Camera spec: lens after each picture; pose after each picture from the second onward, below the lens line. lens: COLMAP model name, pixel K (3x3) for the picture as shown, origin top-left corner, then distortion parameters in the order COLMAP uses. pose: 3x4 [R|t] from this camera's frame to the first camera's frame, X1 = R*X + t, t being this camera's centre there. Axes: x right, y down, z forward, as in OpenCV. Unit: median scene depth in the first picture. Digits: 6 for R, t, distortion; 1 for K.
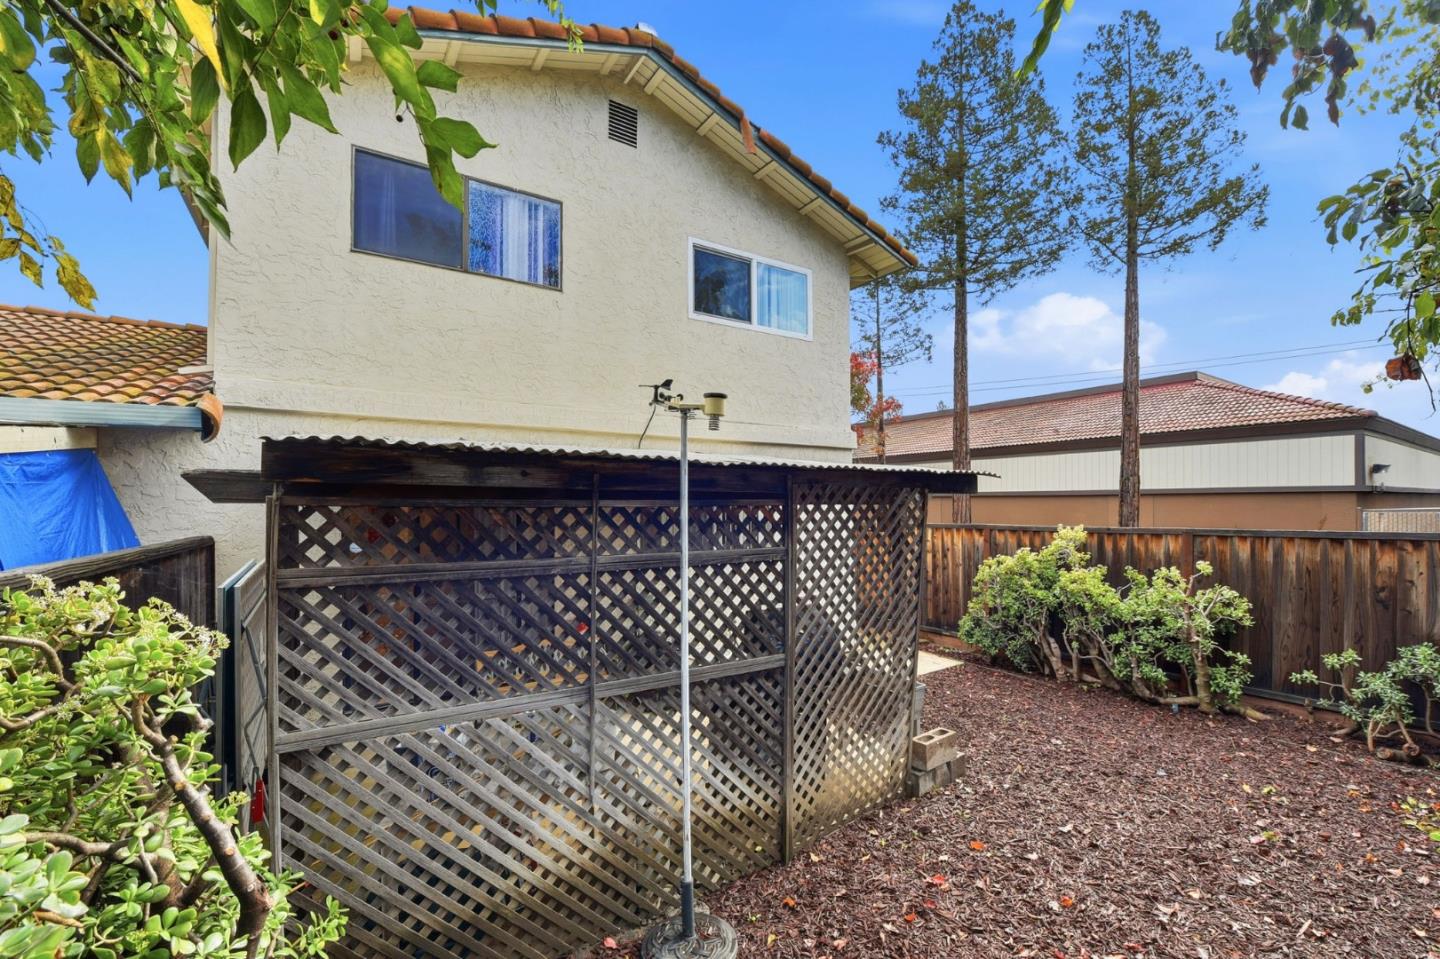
lens RADIAL K [[590.8, 0, 719.1], [0, 590.8, 460.1], [0, 0, 1]] dist [-0.012722, -0.000242]
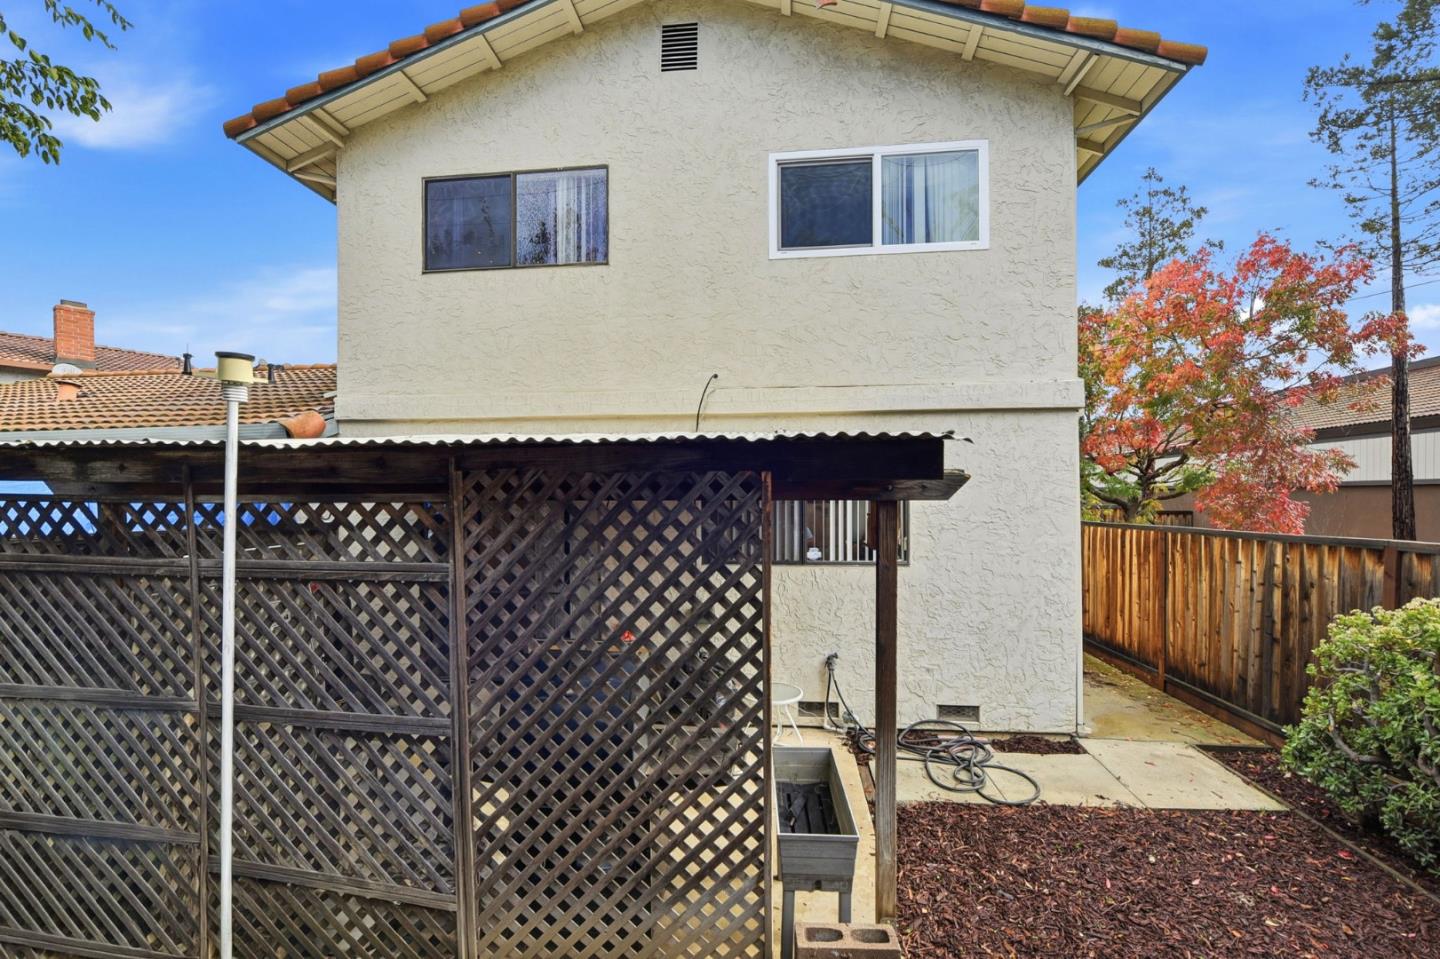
lens RADIAL K [[602.3, 0, 718.1], [0, 602.3, 474.7], [0, 0, 1]] dist [-0.021170, 0.000410]
pose [[0.774030, -0.021741, -0.632775, 0.403310], [0.046646, 0.998652, 0.022747, 0.022580], [0.631428, -0.047124, 0.774001, 0.343941]]
